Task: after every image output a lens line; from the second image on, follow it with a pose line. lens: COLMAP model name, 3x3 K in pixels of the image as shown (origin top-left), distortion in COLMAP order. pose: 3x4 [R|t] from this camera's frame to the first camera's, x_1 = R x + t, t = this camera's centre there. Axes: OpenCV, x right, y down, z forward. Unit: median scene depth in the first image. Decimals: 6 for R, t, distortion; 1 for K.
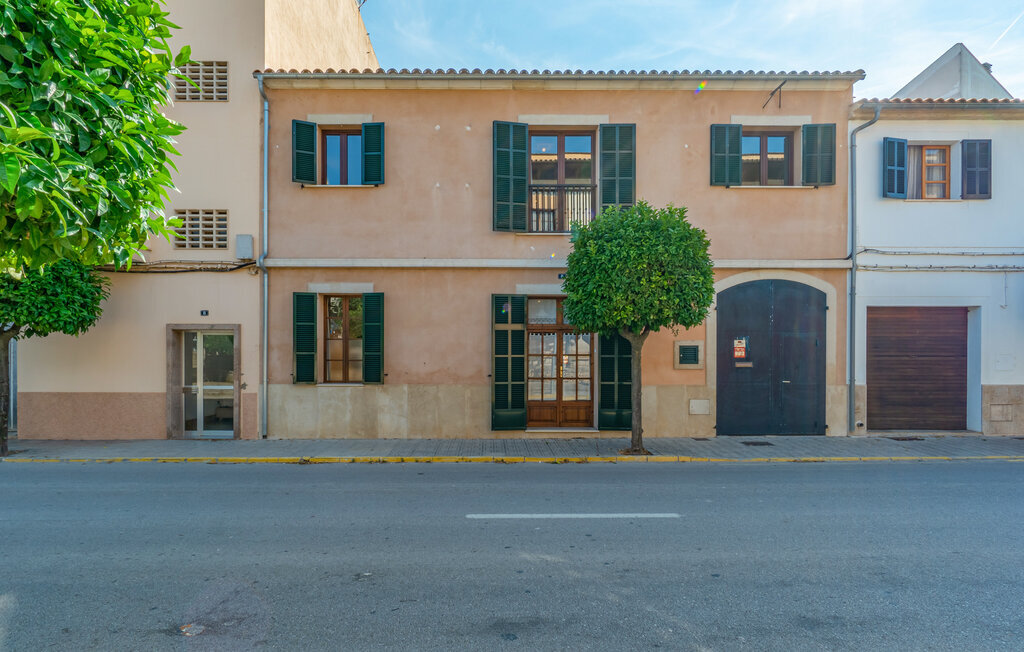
lens RADIAL K [[480.3, 0, 517.3], [0, 480.3, 352.3], [0, 0, 1]] dist [-0.003177, -0.000216]
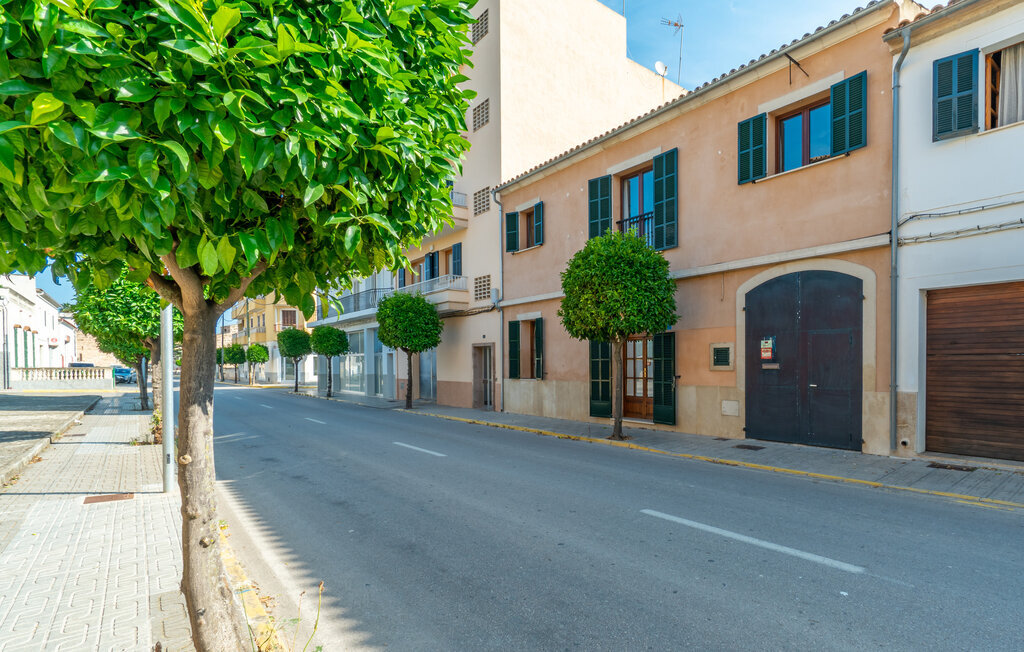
lens RADIAL K [[480.3, 0, 522.3], [0, 480.3, 358.0], [0, 0, 1]] dist [-0.003177, -0.000216]
pose [[0.628726, -0.015023, -0.777482, 0.873044], [0.026078, 0.999658, 0.001772, -0.005080], [0.777189, -0.021390, 0.628903, 0.024104]]
